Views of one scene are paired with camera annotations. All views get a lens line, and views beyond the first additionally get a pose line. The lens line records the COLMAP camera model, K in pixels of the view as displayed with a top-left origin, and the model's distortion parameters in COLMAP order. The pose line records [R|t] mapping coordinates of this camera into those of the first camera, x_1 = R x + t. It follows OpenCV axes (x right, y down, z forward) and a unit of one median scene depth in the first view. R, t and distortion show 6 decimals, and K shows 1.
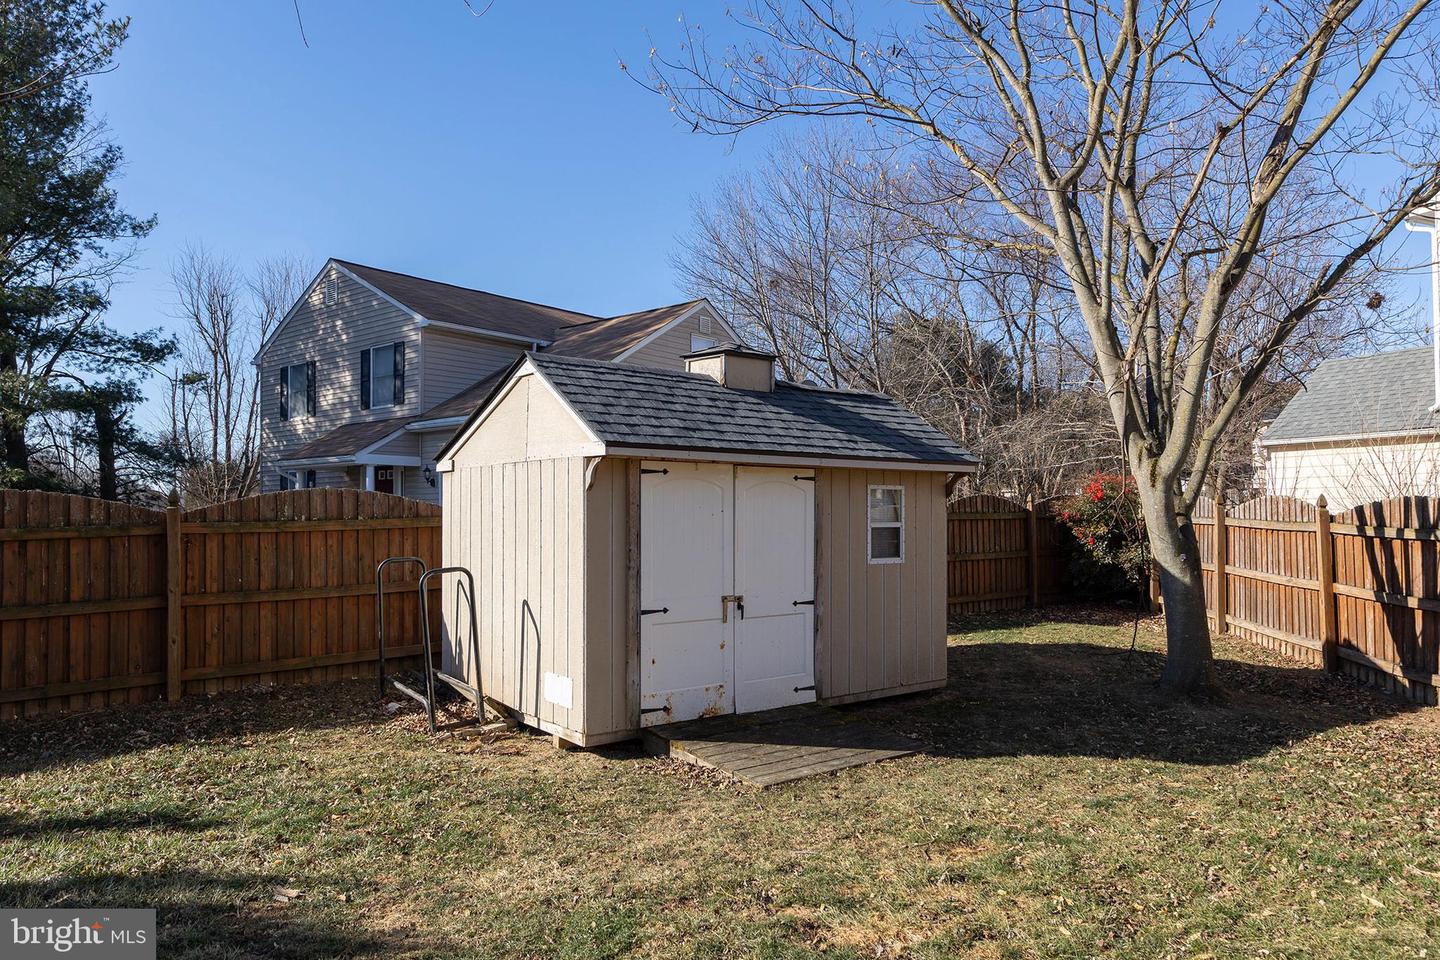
lens RADIAL K [[1072.1, 0, 727.2], [0, 1072.1, 466.1], [0, 0, 1]] dist [0.023993, -0.001486]
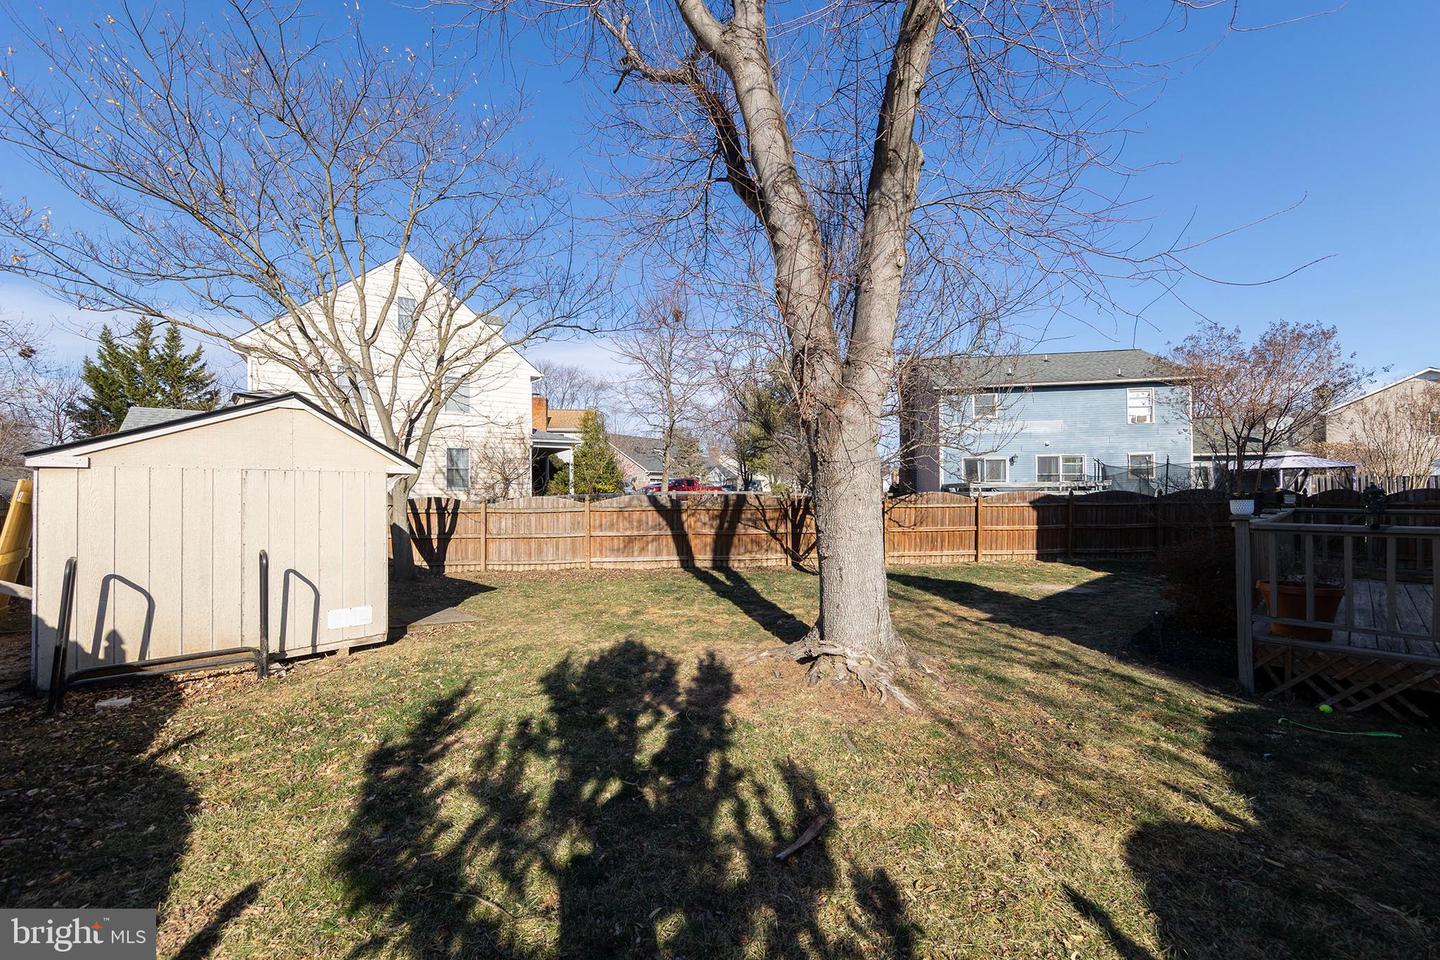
lens RADIAL K [[568.3, 0, 711.5], [0, 568.3, 493.4], [0, 0, 1]] dist [0.019127, 0.000087]
pose [[-0.110952, 0.011696, 0.993757, -0.805075], [-0.021117, 0.999677, -0.014124, 0.021754], [-0.993601, -0.022553, -0.110669, 0.444629]]
